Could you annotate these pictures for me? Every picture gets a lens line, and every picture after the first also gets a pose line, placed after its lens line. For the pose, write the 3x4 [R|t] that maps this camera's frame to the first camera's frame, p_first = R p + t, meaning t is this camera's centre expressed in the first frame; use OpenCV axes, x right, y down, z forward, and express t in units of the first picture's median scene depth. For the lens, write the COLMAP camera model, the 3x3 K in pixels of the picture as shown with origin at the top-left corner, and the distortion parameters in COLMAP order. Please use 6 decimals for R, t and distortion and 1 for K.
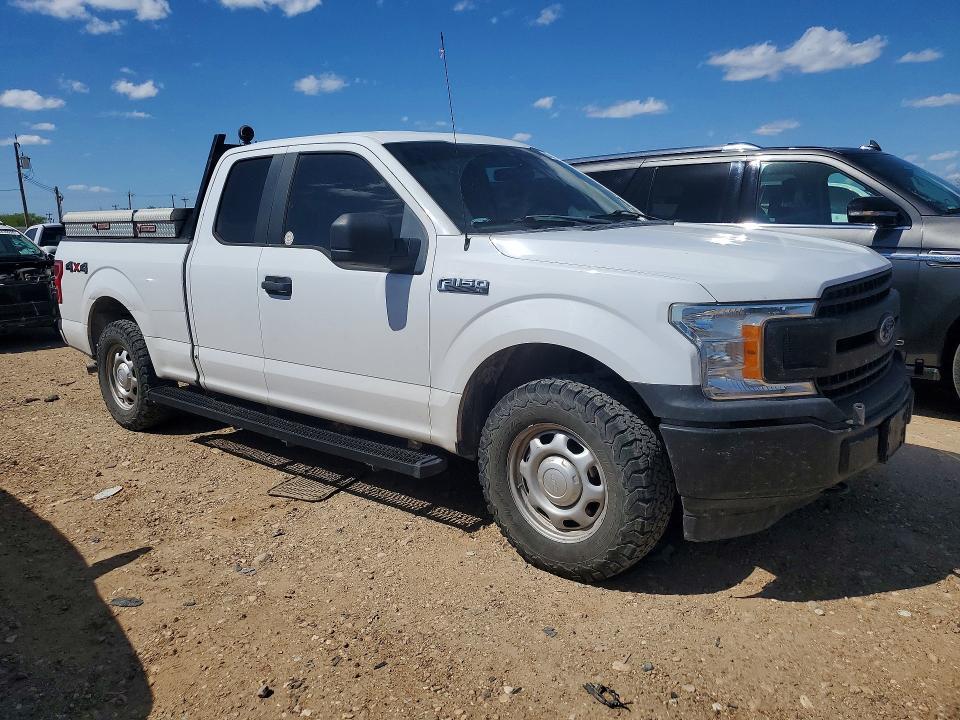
lens RADIAL K [[735.3, 0, 477.6], [0, 735.3, 355.1], [0, 0, 1]] dist [0.029782, -0.006792]
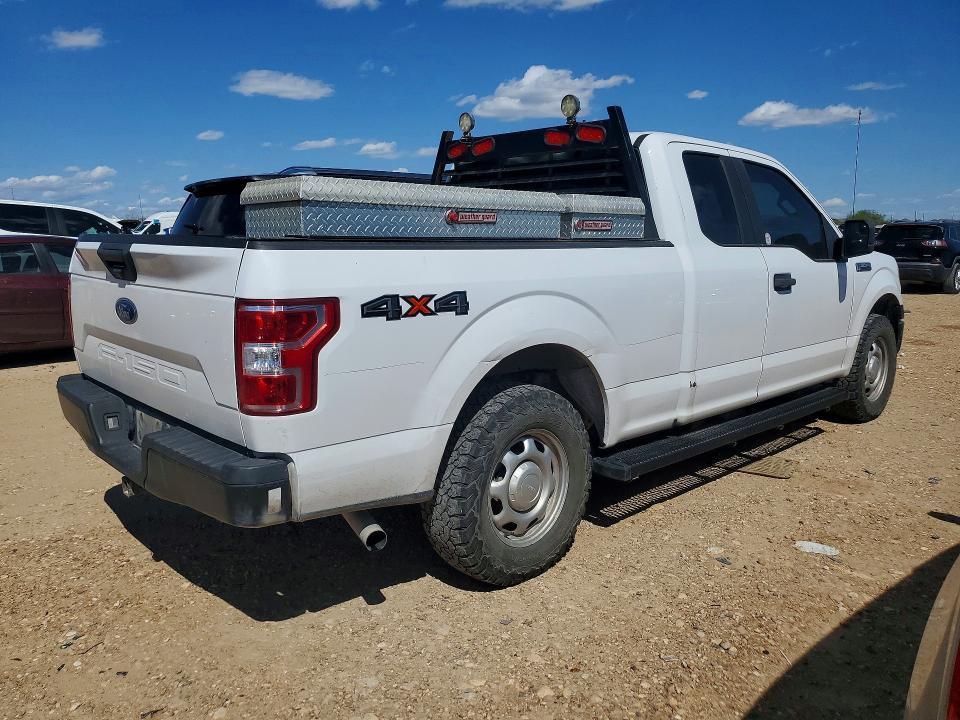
lens RADIAL K [[735.3, 0, 481.0], [0, 735.3, 362.1], [0, 0, 1]] dist [0.029782, -0.006792]
pose [[0.111593, -0.142121, 0.983539, -1.126370], [0.179158, 0.976381, 0.120759, -0.151875], [-0.977471, 0.162733, 0.134420, 1.045347]]
